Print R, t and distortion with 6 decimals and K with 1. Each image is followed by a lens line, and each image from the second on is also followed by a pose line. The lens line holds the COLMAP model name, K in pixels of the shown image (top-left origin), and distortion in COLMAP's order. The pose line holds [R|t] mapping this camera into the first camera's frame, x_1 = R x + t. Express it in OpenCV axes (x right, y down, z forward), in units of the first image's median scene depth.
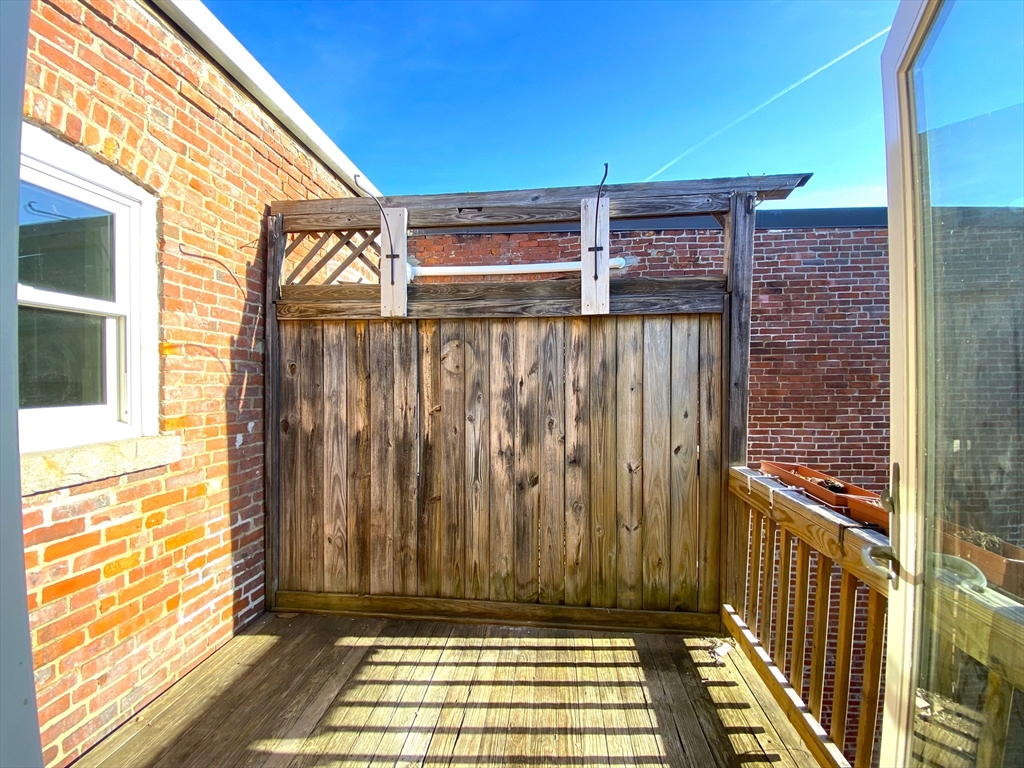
lens RADIAL K [[414.4, 0, 514.9], [0, 414.4, 383.8], [0, 0, 1]] dist [0.029808, -0.024137]
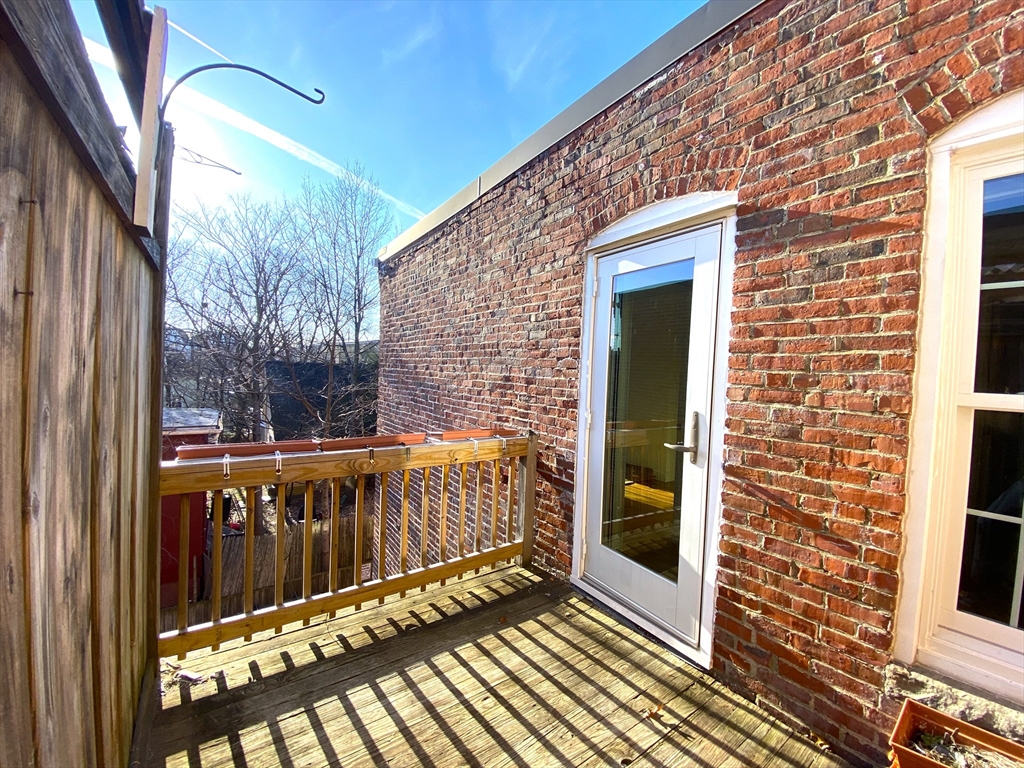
lens RADIAL K [[412.9, 0, 512.0], [0, 412.9, 384.0], [0, 0, 1]] dist [0.031694, -0.024756]
pose [[-0.669620, -0.045416, 0.741314, -0.620956], [-0.041511, 0.998857, 0.023698, -0.010872], [-0.741543, -0.014904, -0.670740, 1.222507]]
